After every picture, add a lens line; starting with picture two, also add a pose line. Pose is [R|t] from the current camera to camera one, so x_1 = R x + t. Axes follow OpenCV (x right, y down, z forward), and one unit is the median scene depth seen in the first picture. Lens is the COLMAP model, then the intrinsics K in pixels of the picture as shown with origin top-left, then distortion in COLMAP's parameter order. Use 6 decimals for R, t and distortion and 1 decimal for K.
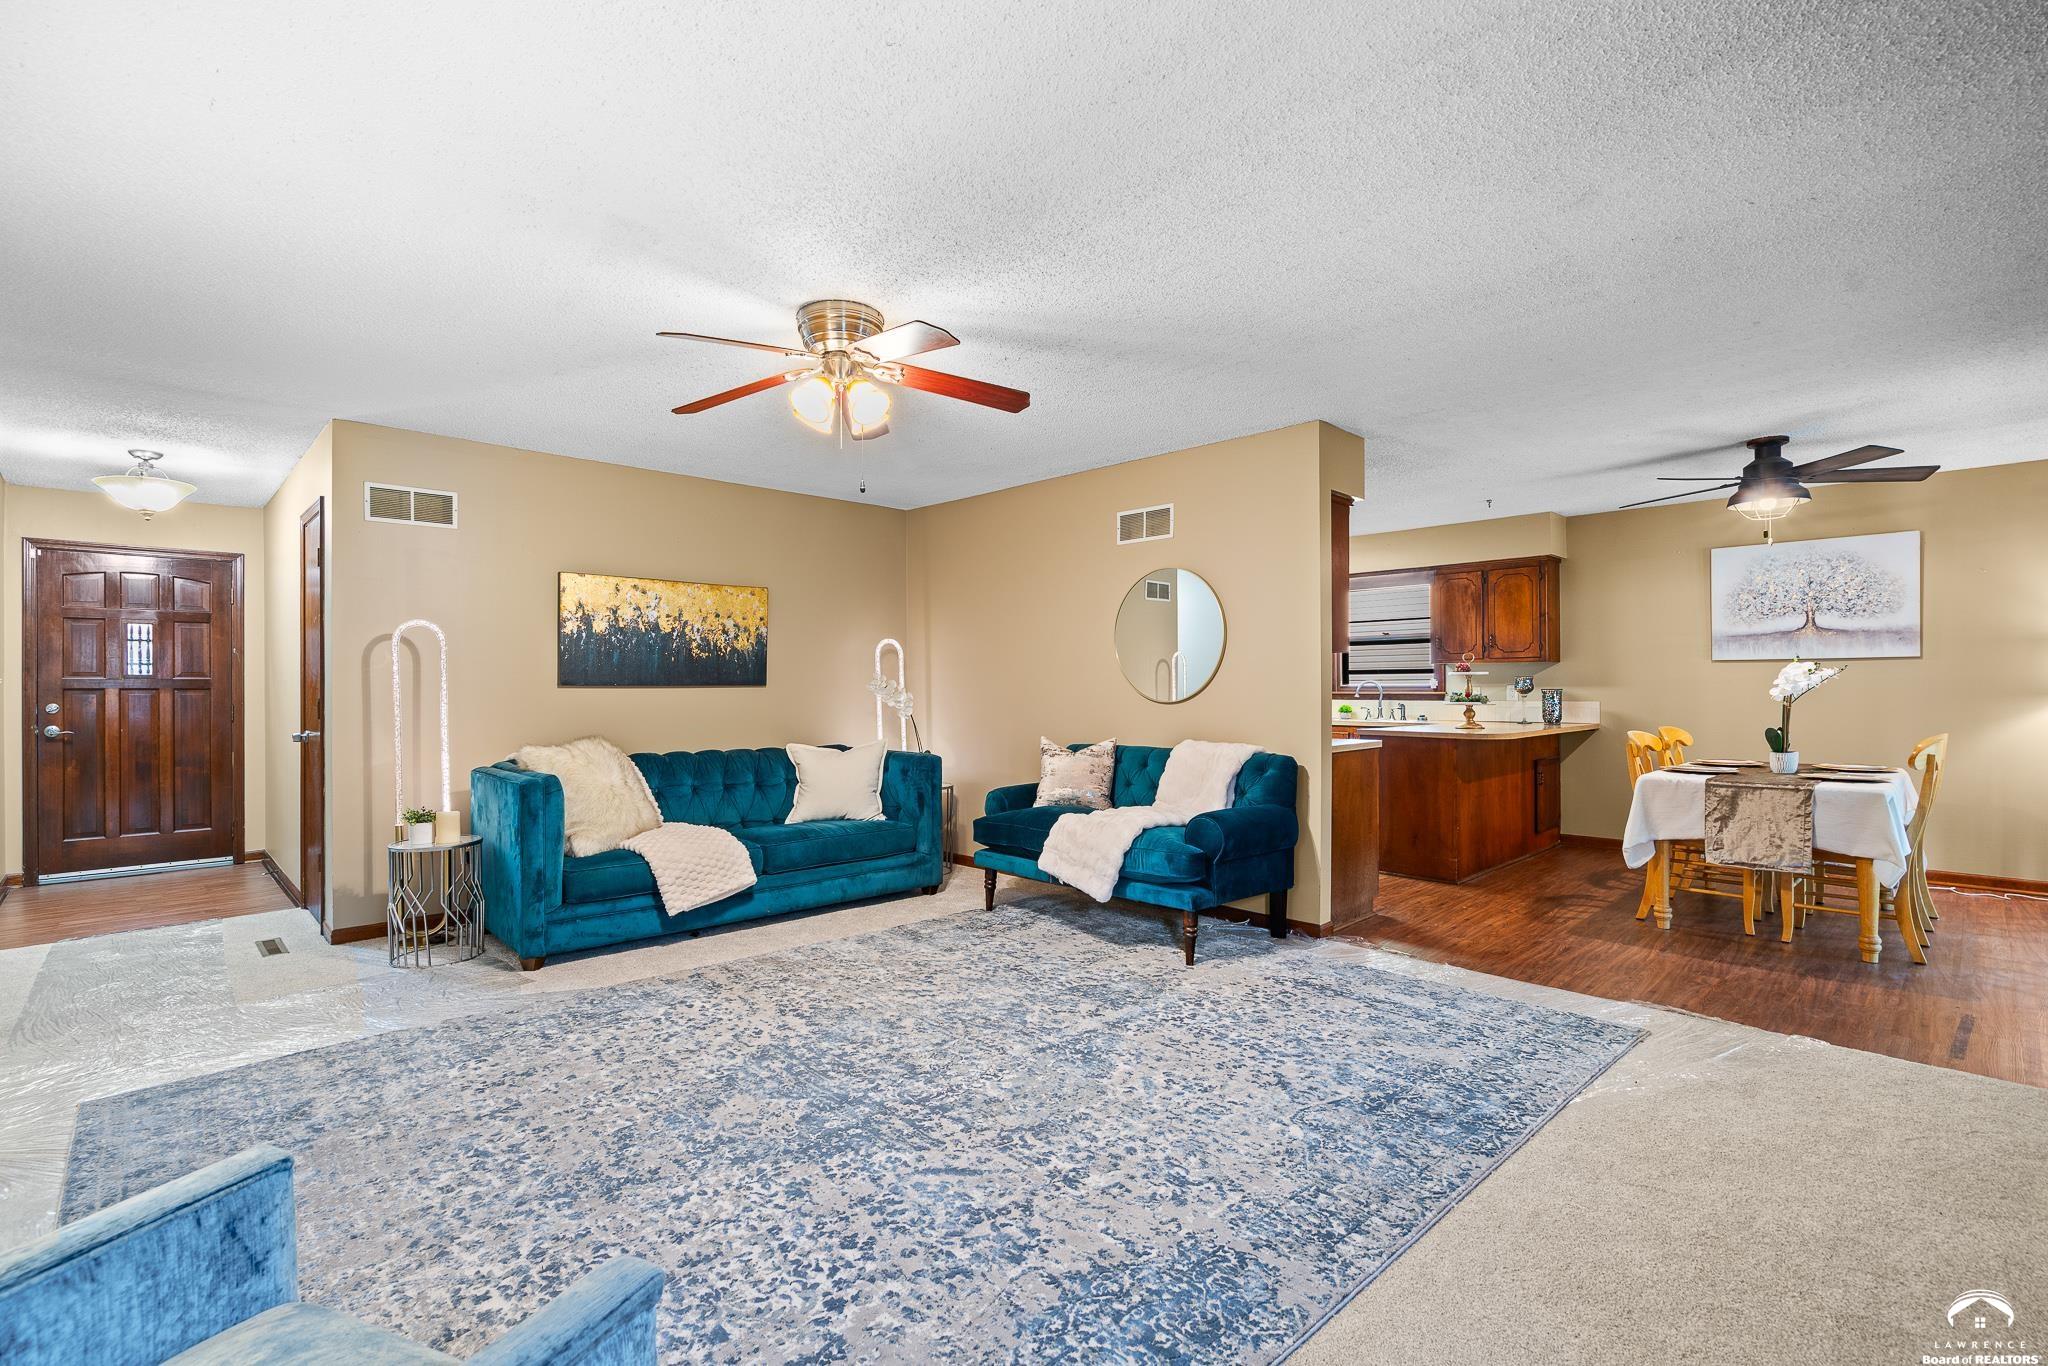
lens RADIAL K [[926.7, 0, 1017.7], [0, 926.7, 685.5], [0, 0, 1]] dist [-0.005486, 0.003894]
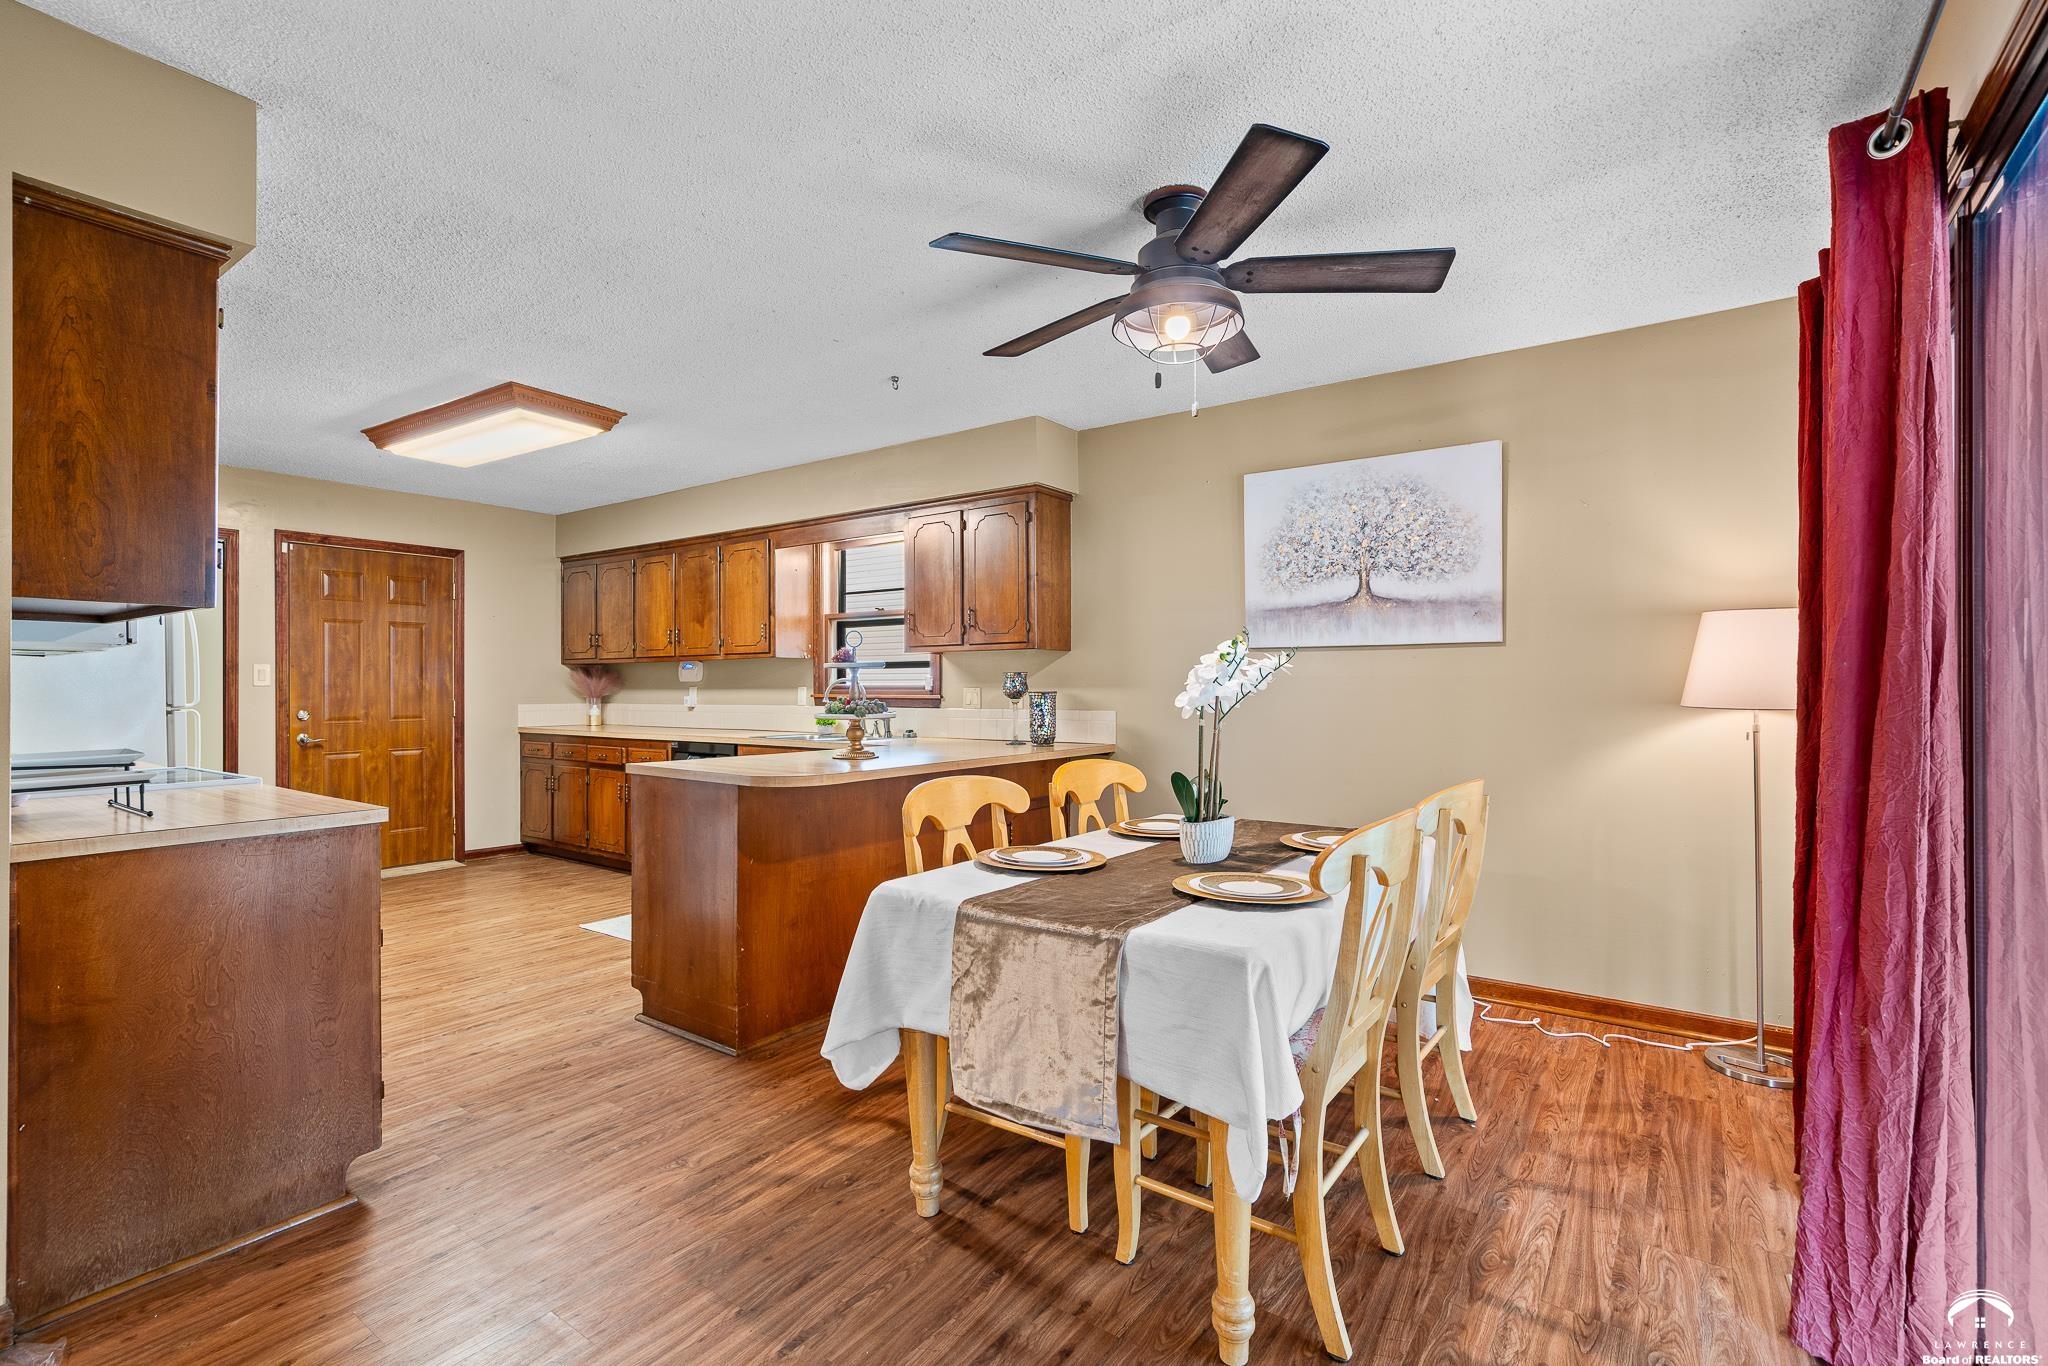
lens RADIAL K [[926.7, 0, 1012.9], [0, 926.7, 684.3], [0, 0, 1]] dist [-0.005486, 0.003894]
pose [[0.985243, 0.002841, 0.171141, 0.511362], [-0.002850, 0.999996, -0.000197, -0.001386], [-0.171140, -0.000293, 0.985247, 0.415061]]
